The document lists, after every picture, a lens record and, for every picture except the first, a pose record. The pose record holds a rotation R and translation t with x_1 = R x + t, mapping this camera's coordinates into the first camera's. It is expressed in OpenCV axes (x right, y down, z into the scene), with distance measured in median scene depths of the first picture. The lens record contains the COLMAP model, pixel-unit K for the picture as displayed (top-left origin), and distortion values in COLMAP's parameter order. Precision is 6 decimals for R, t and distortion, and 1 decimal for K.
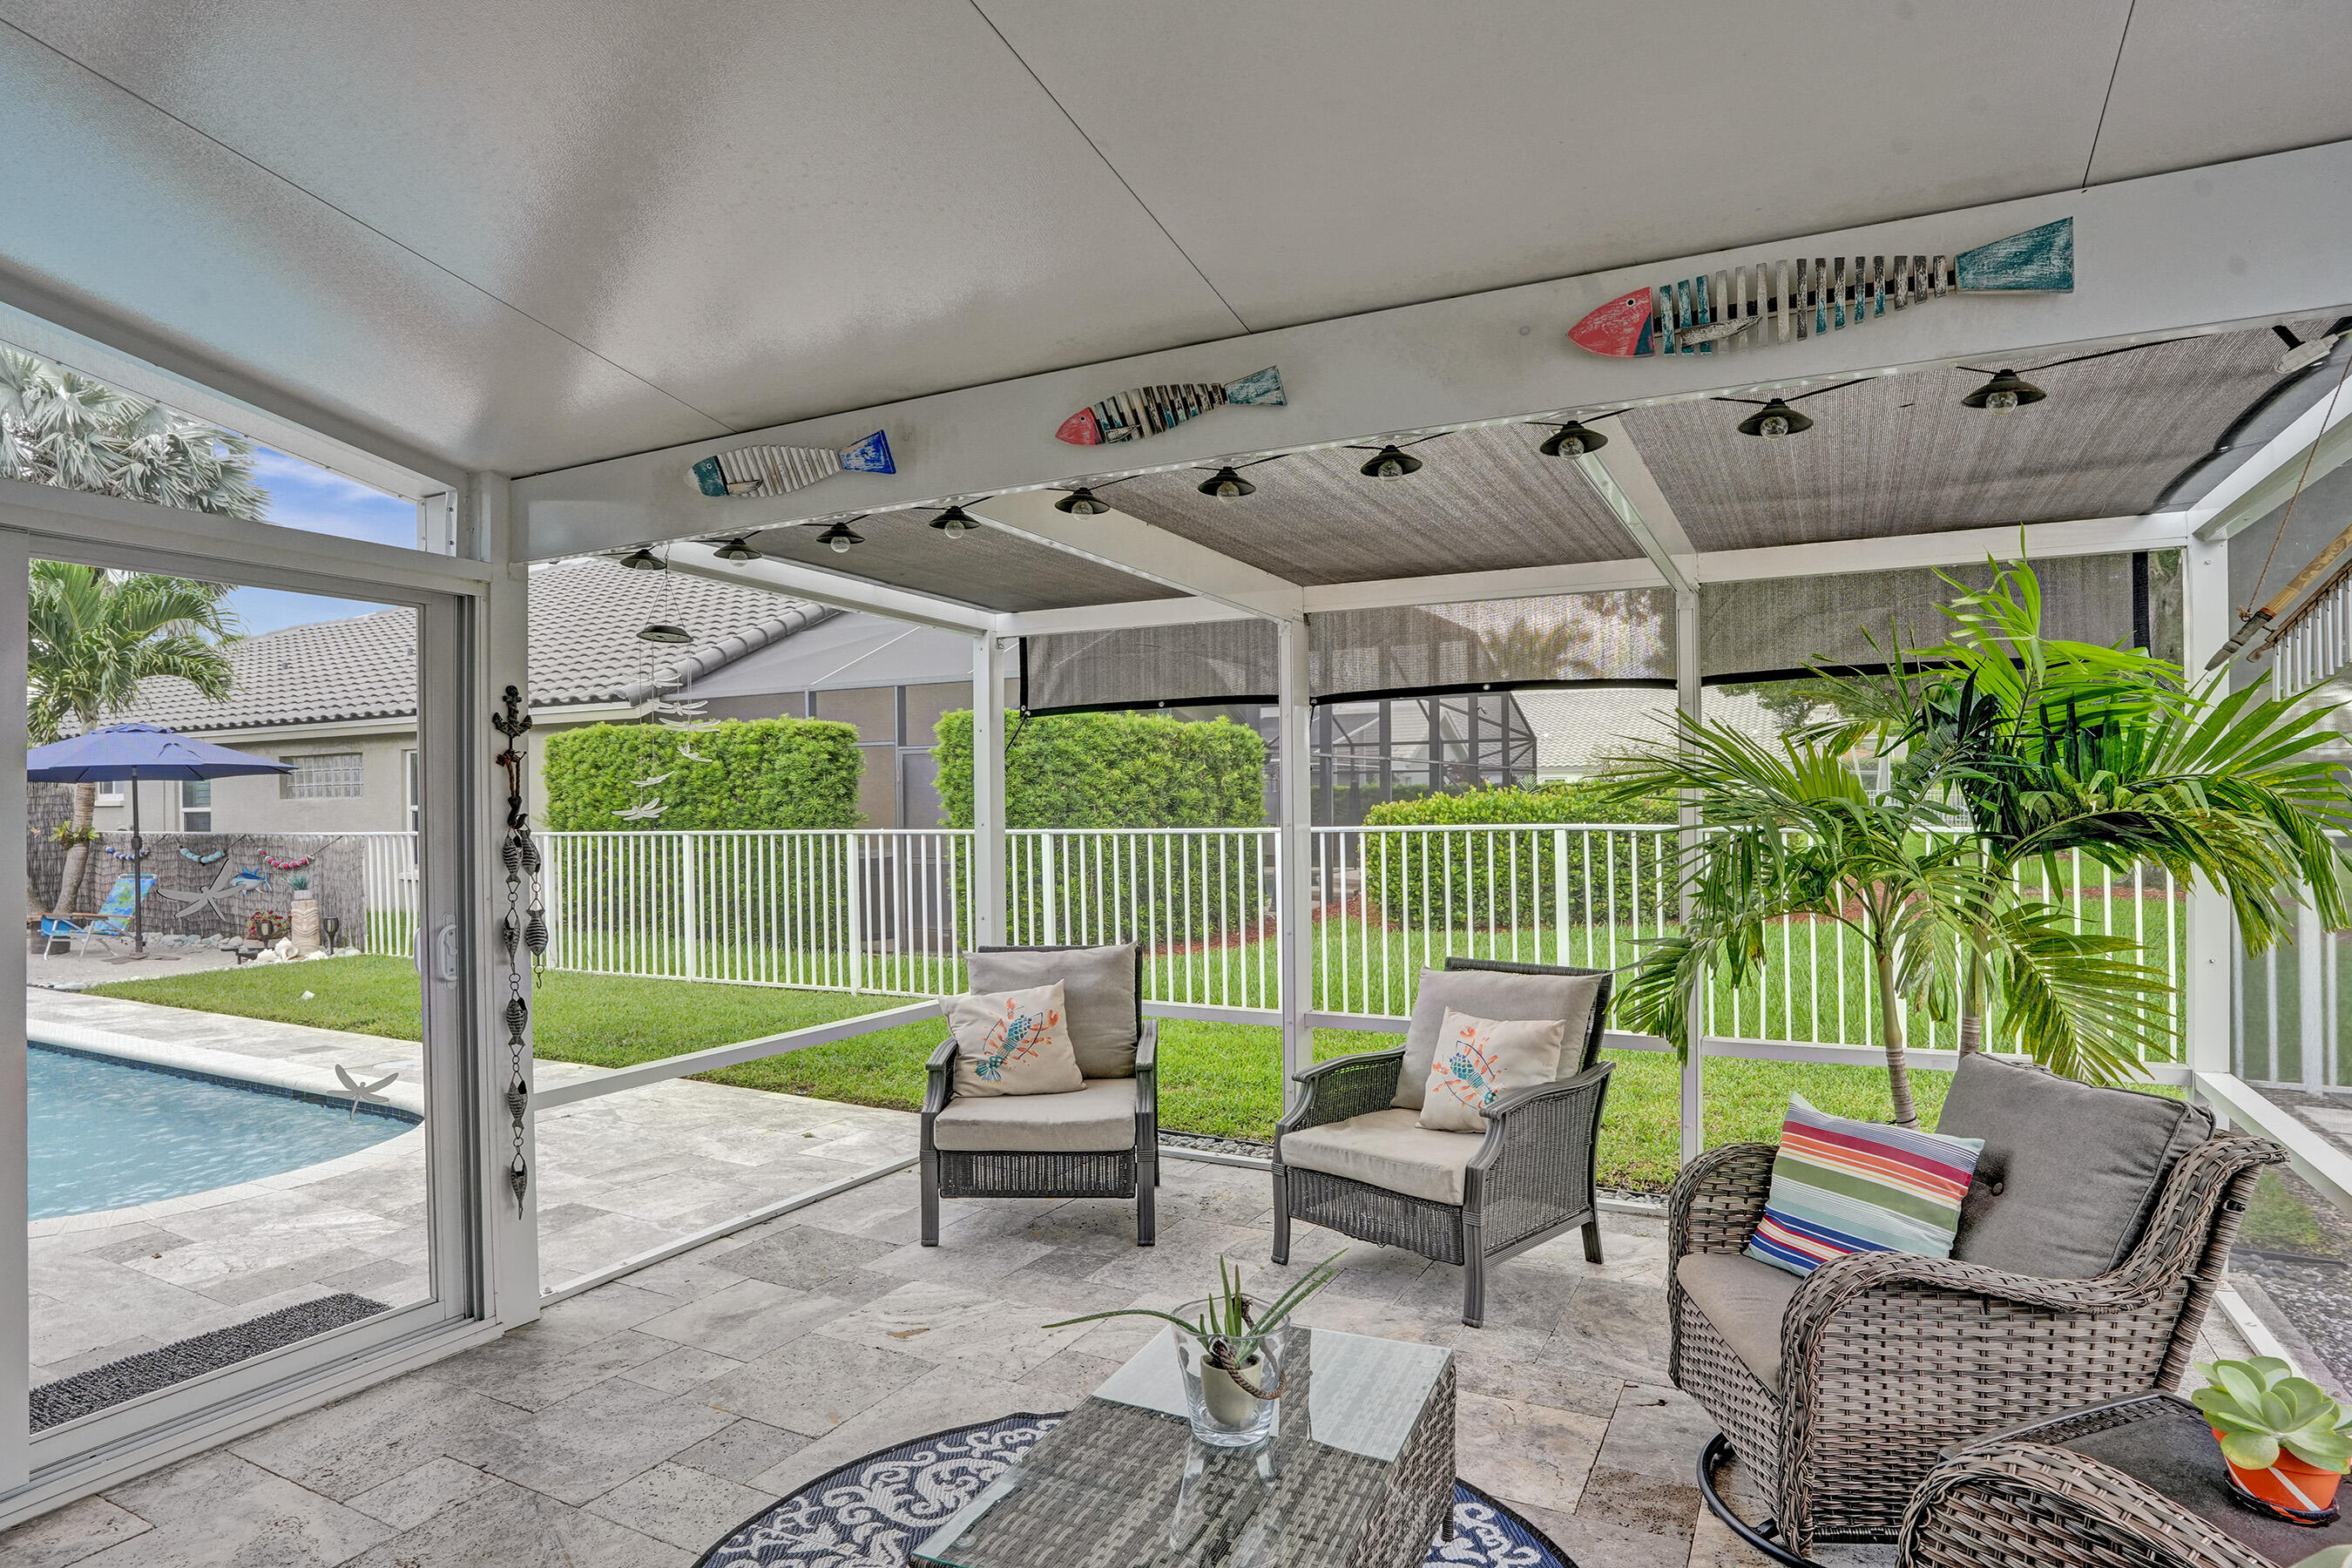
lens RADIAL K [[1289.2, 0, 1176.3], [0, 1289.2, 793.7], [0, 0, 1]] dist [-0.073232, 0.031242]
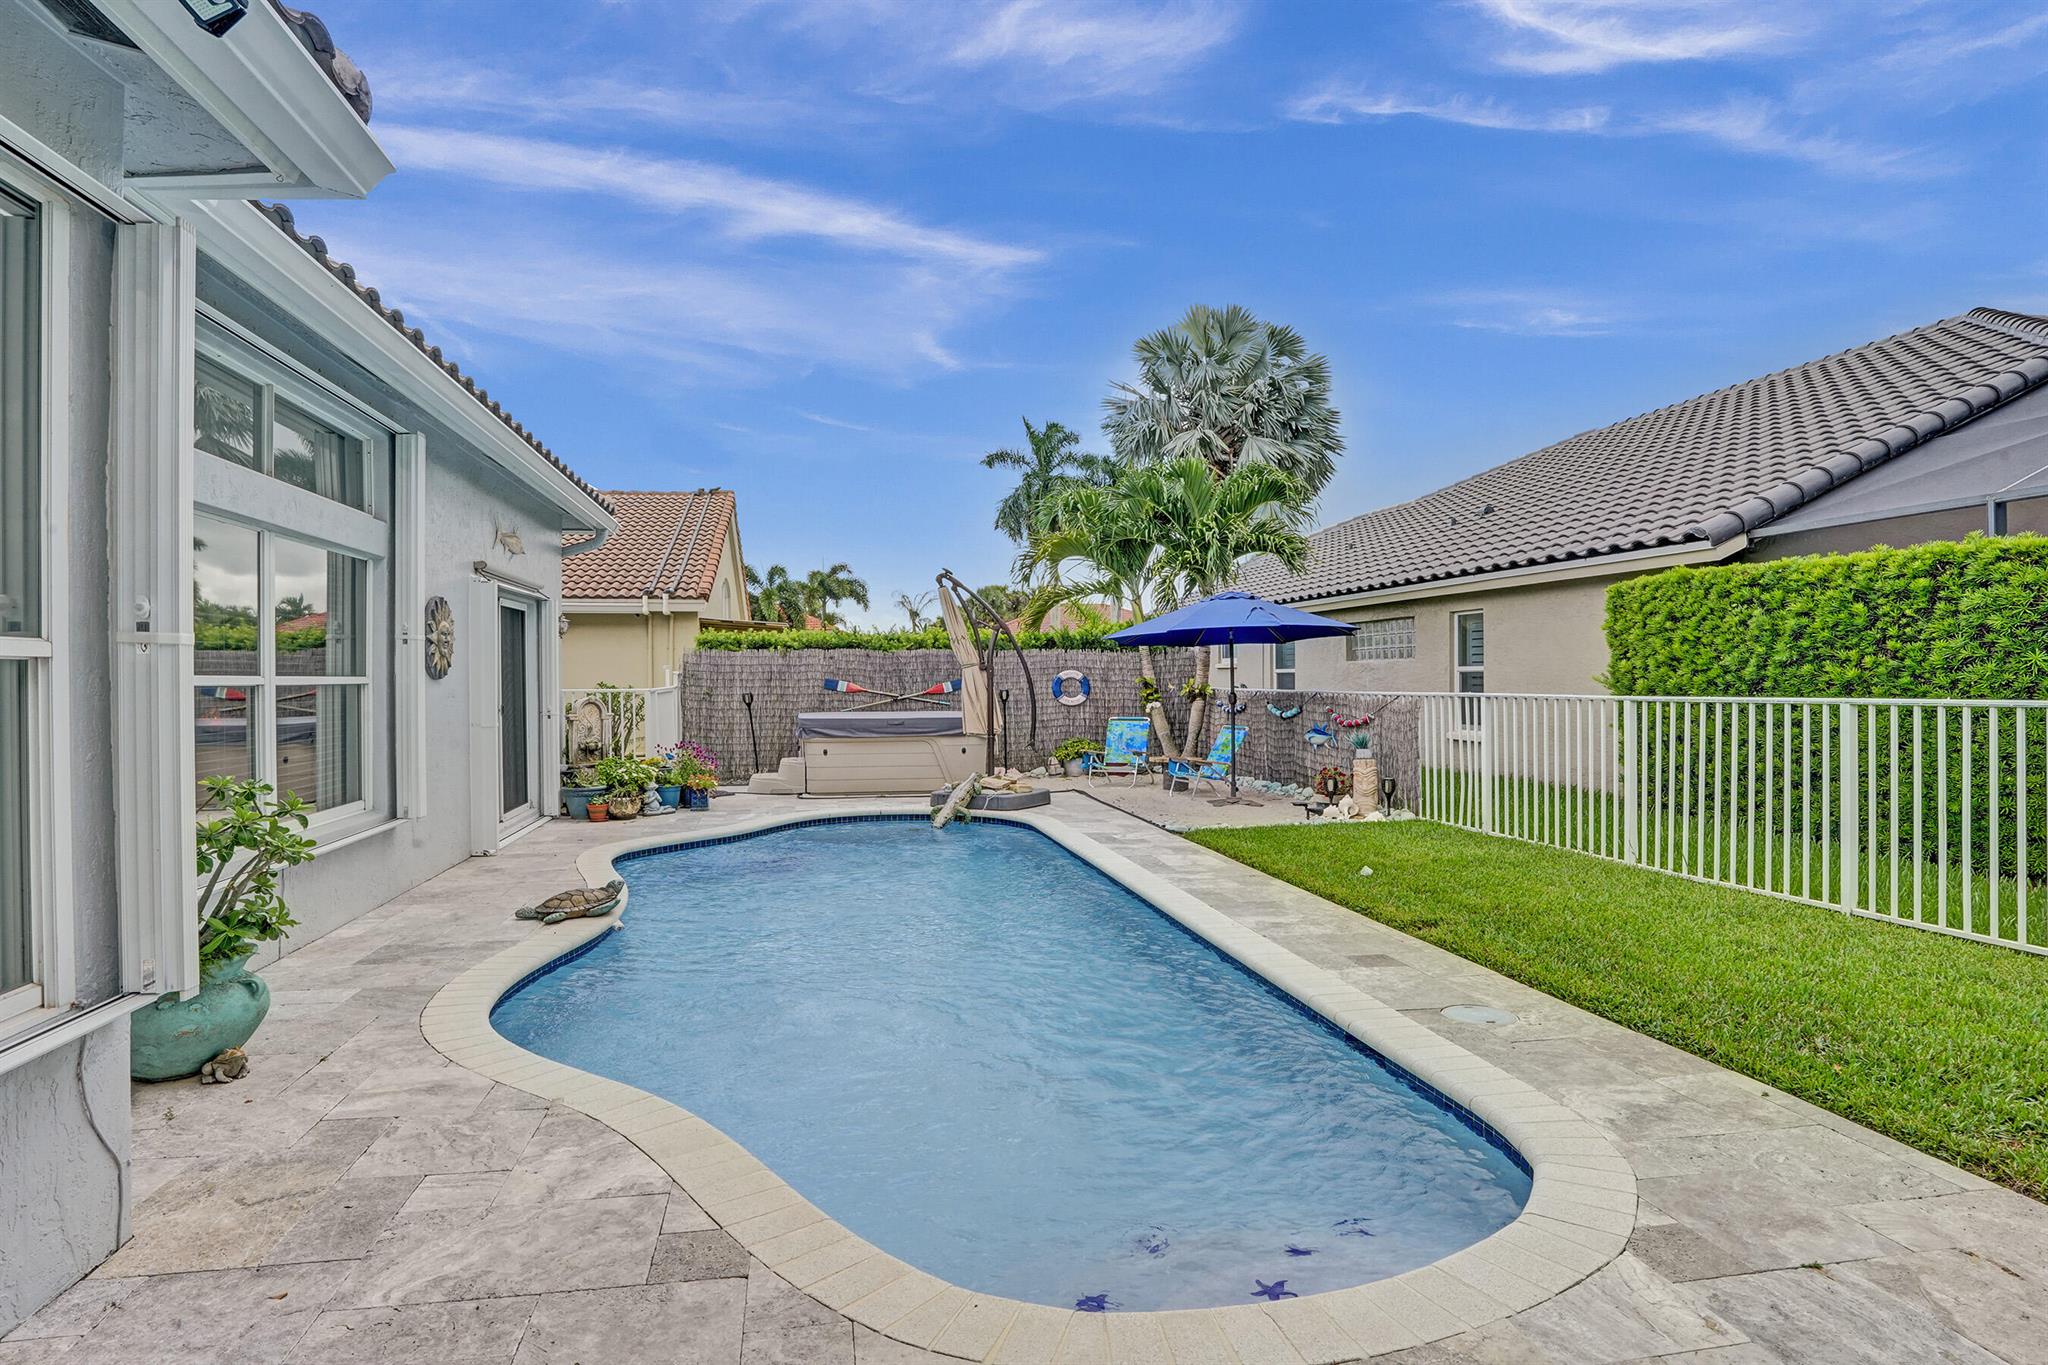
lens RADIAL K [[1122.6, 0, 1024.3], [0, 1122.6, 690.9], [0, 0, 1]] dist [-0.073232, 0.031242]
pose [[0.617481, 0.016696, -0.786408, -0.152330], [0.004033, 0.999694, 0.024392, 0.007119], [0.786575, -0.018233, 0.617225, 0.219499]]
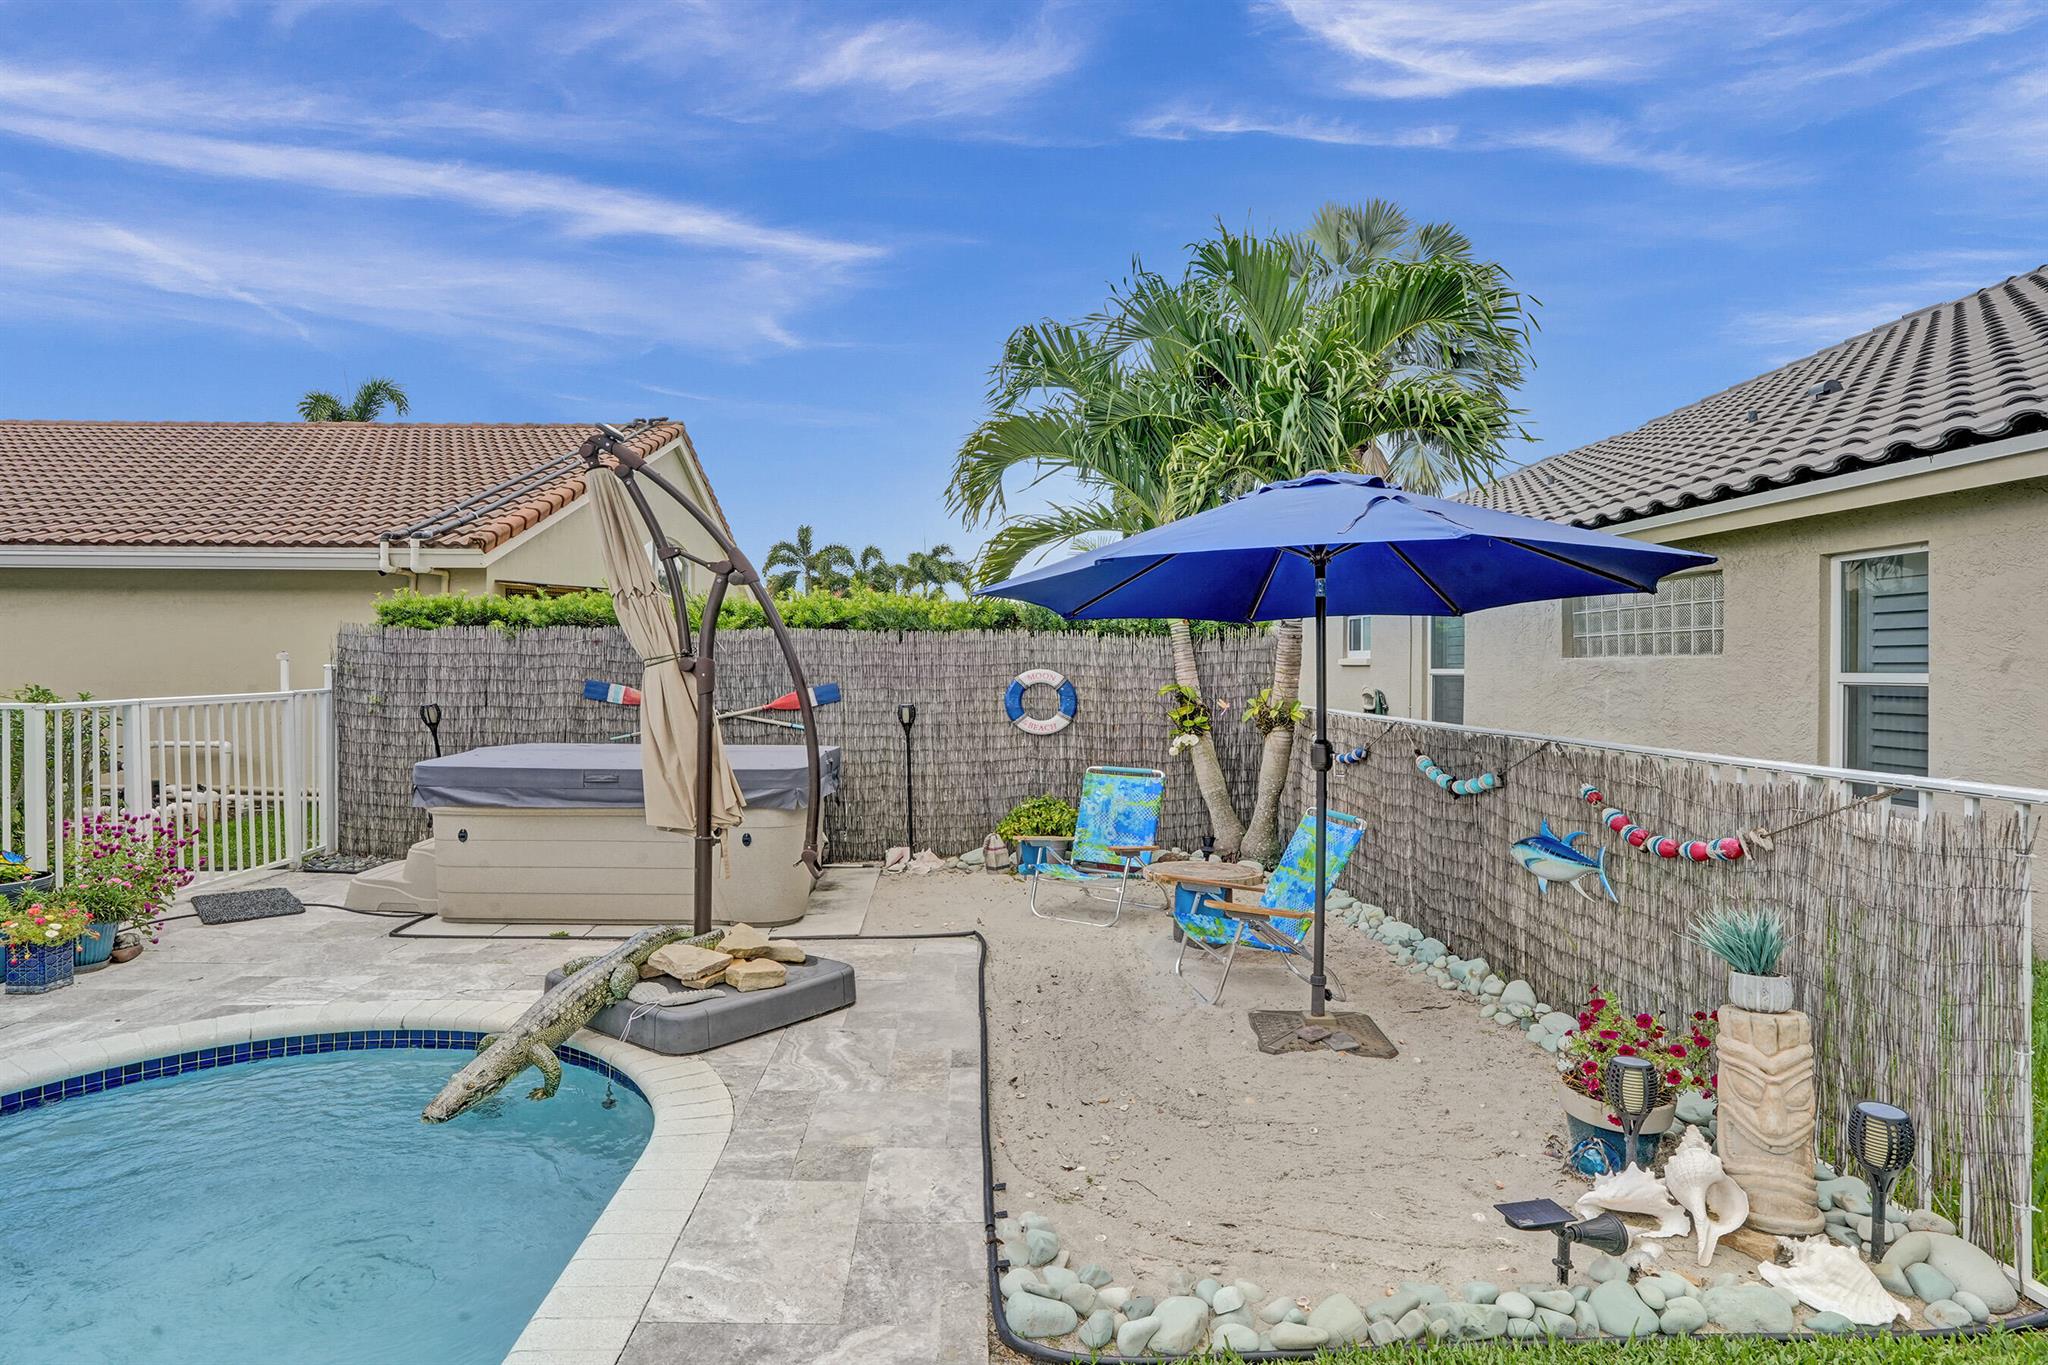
lens RADIAL K [[1053.0, 0, 1025.7], [0, 1053.0, 676.1], [0, 0, 1]] dist [-0.082231, 0.033529]
pose [[0.497076, 0.021945, -0.867430, -0.551146], [-0.006044, 0.999743, 0.021829, 0.005001], [0.867686, -0.005608, 0.497081, 0.700996]]
